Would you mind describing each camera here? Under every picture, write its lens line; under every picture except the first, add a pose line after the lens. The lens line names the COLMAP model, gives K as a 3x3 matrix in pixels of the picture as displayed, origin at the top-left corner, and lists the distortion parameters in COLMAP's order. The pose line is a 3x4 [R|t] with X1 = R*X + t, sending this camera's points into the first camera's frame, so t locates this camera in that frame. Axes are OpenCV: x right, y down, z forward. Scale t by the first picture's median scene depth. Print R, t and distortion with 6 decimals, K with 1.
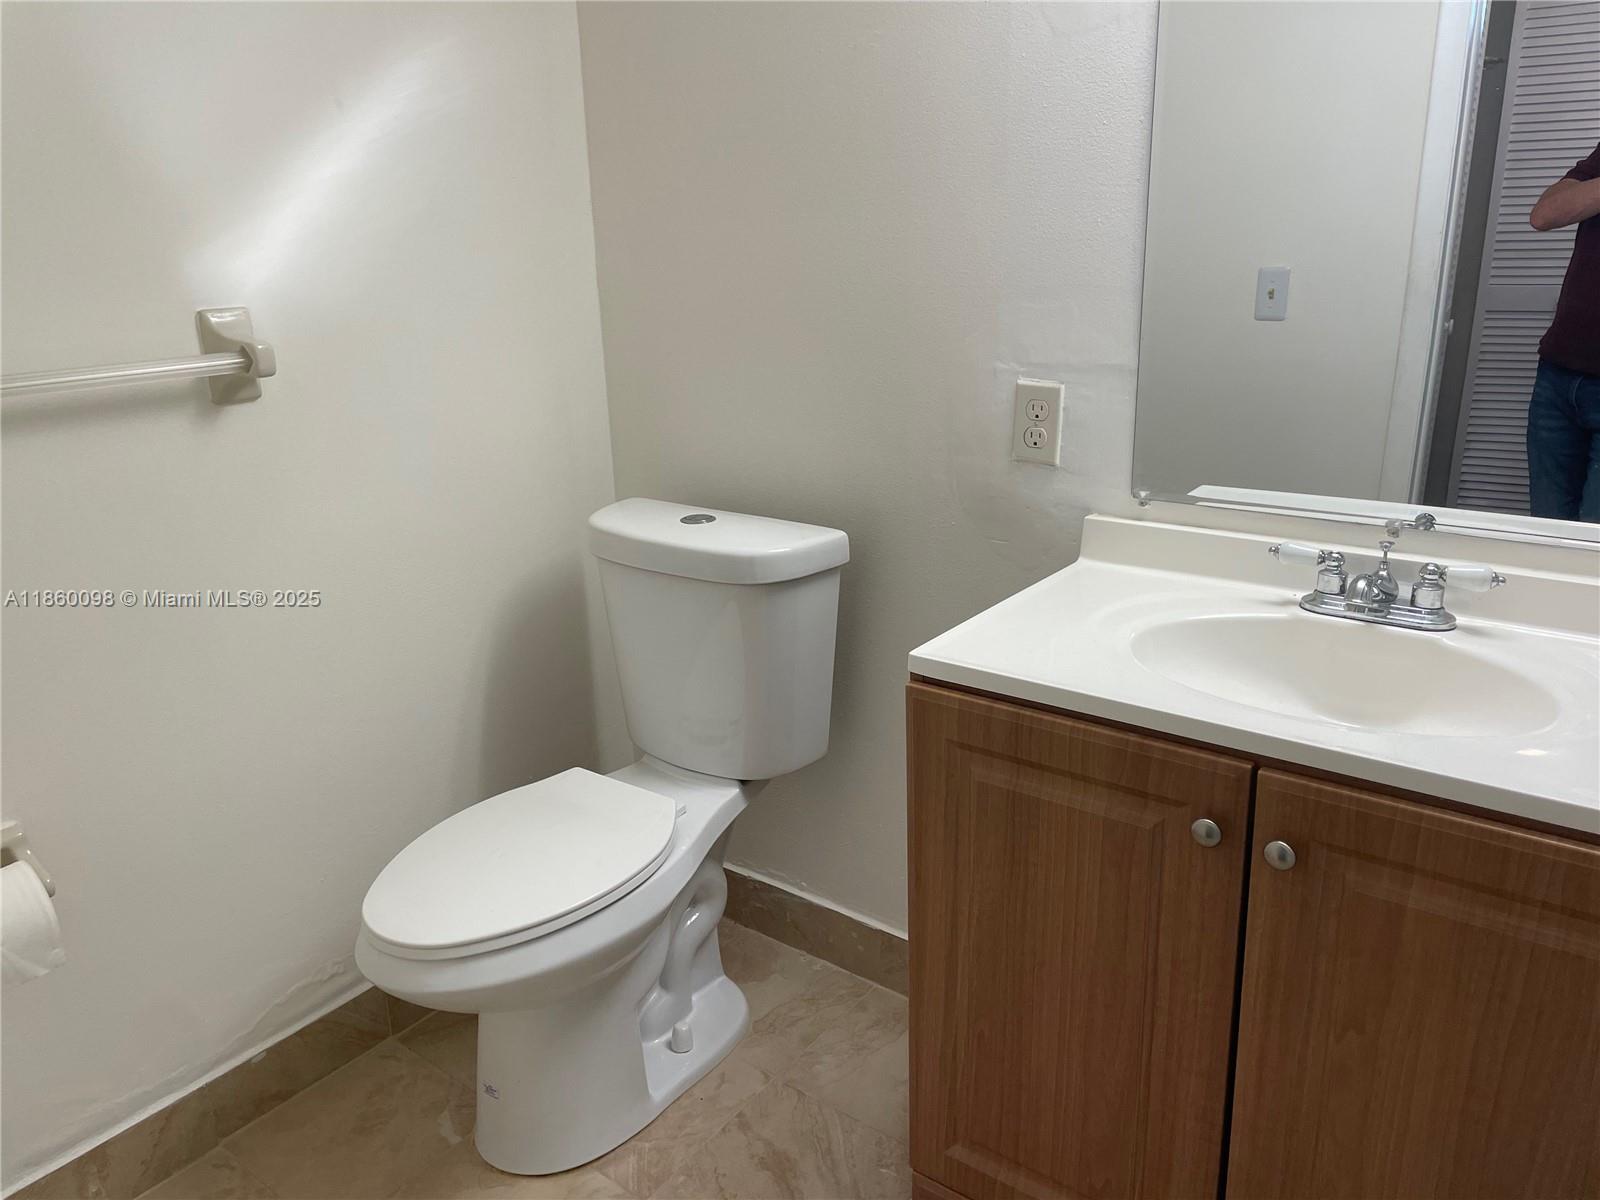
lens RADIAL K [[1228.9, 0, 764.0], [0, 1228.9, 584.0], [0, 0, 1]] dist [0.087499, -0.120002]
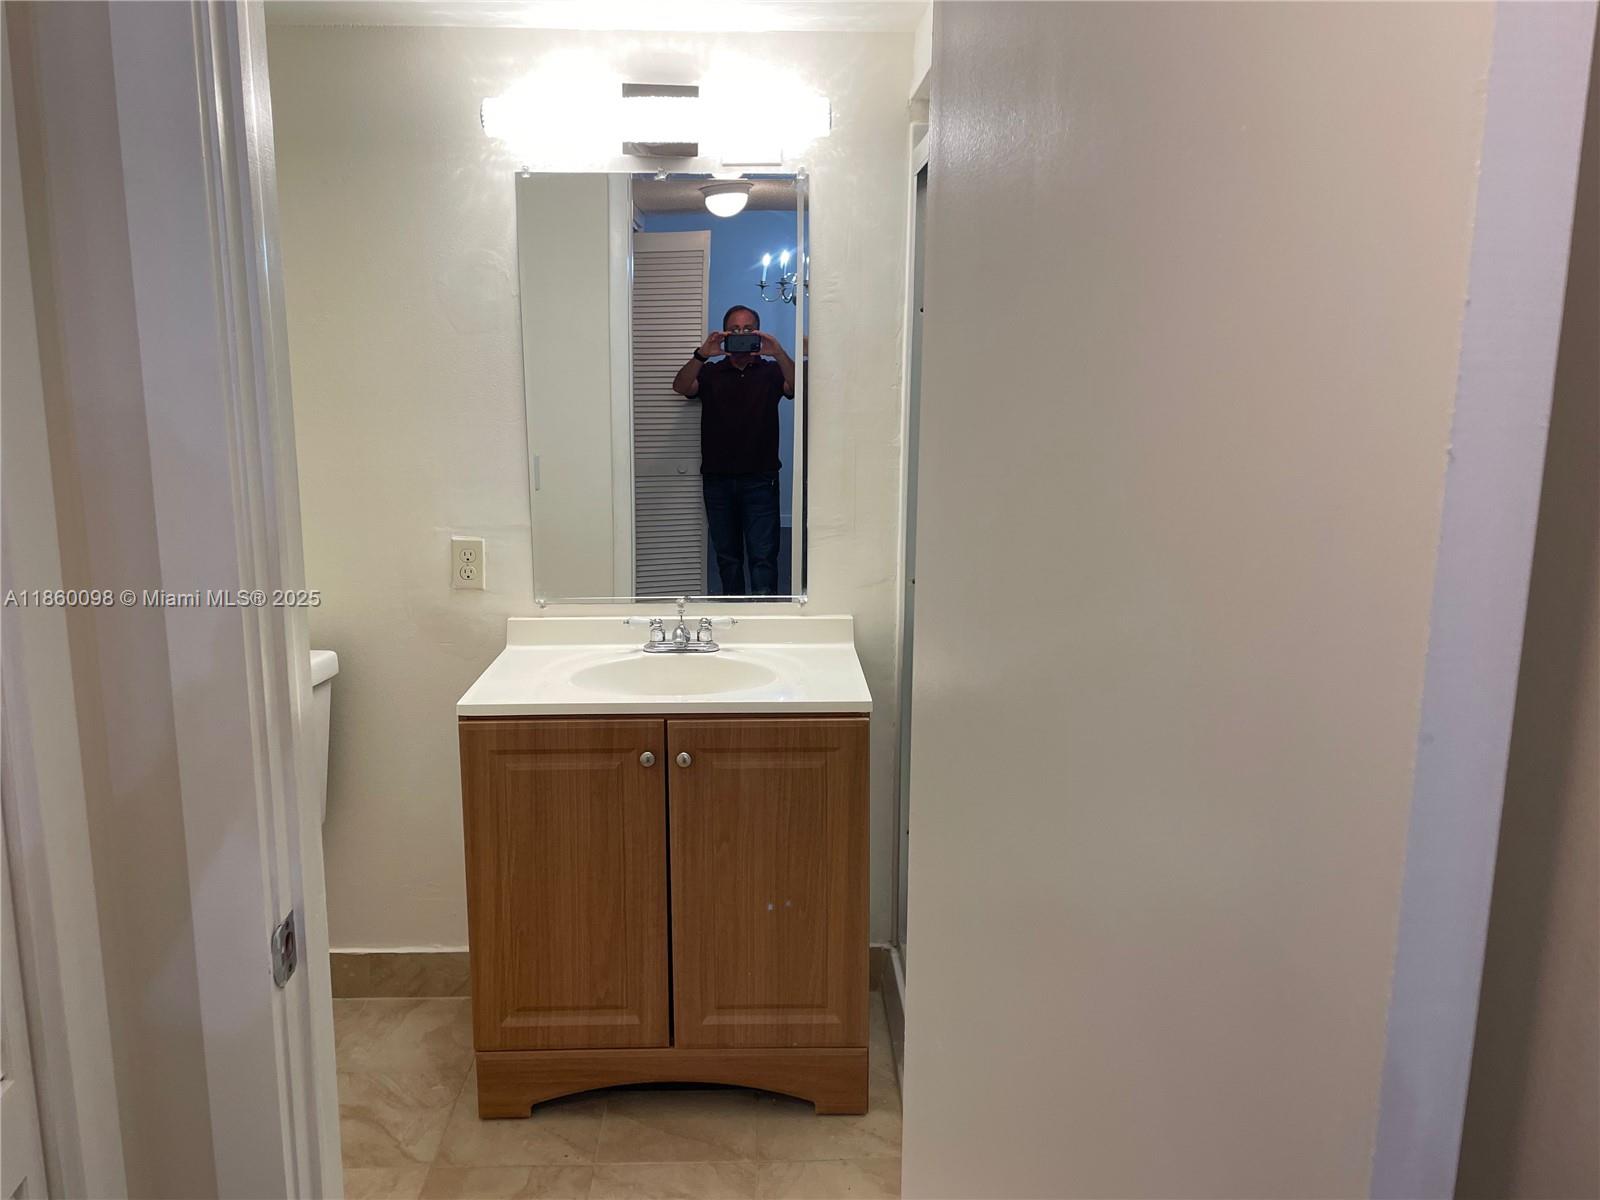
lens RADIAL K [[1216.4, 0, 829.6], [0, 1216.4, 604.8], [0, 0, 1]] dist [0.087218, -0.119067]
pose [[0.750464, -0.096713, 0.653797, -0.547032], [0.164843, 0.985362, -0.043456, 0.076706], [-0.640024, 0.140386, 0.755421, -0.549676]]
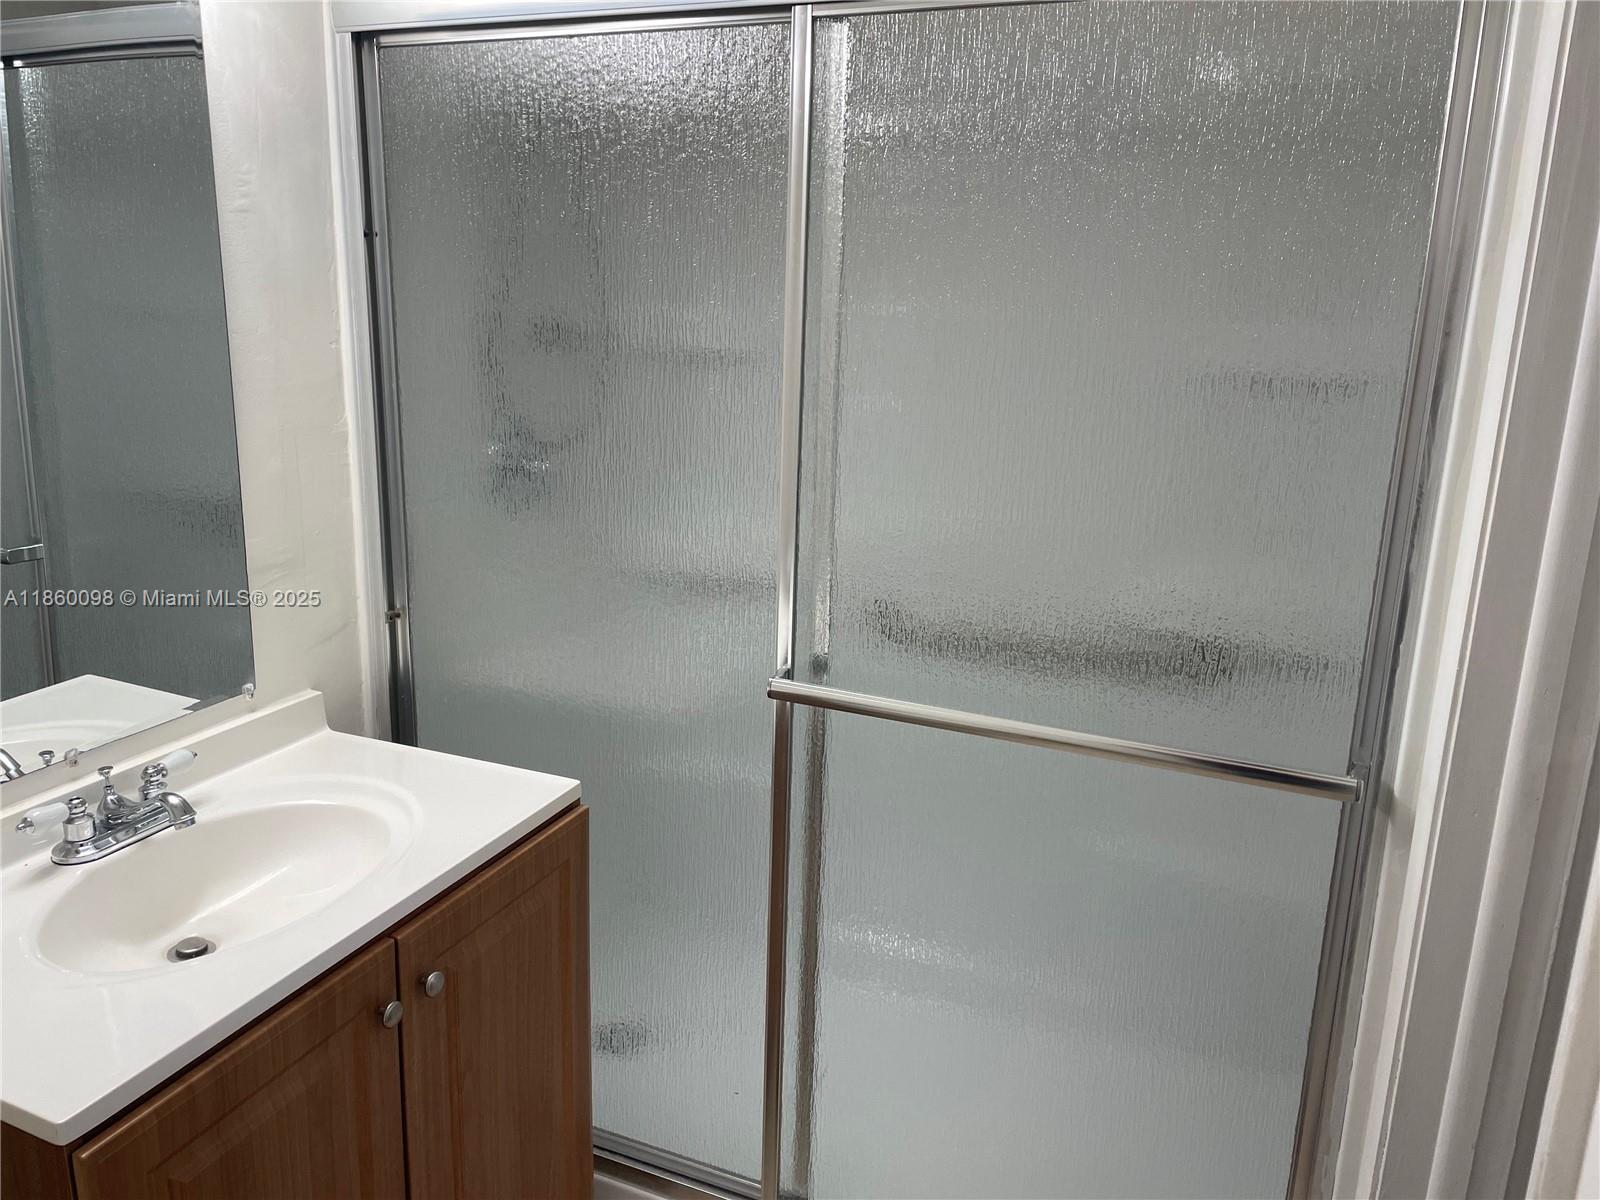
lens RADIAL K [[1207.0, 0, 782.8], [0, 1207.0, 589.8], [0, 0, 1]] dist [0.109630, -0.115942]
pose [[-0.258408, -0.213208, 0.942214, -0.593259], [0.259597, 0.924139, 0.280314, -0.316907], [-0.930502, 0.317031, -0.183457, 0.626739]]
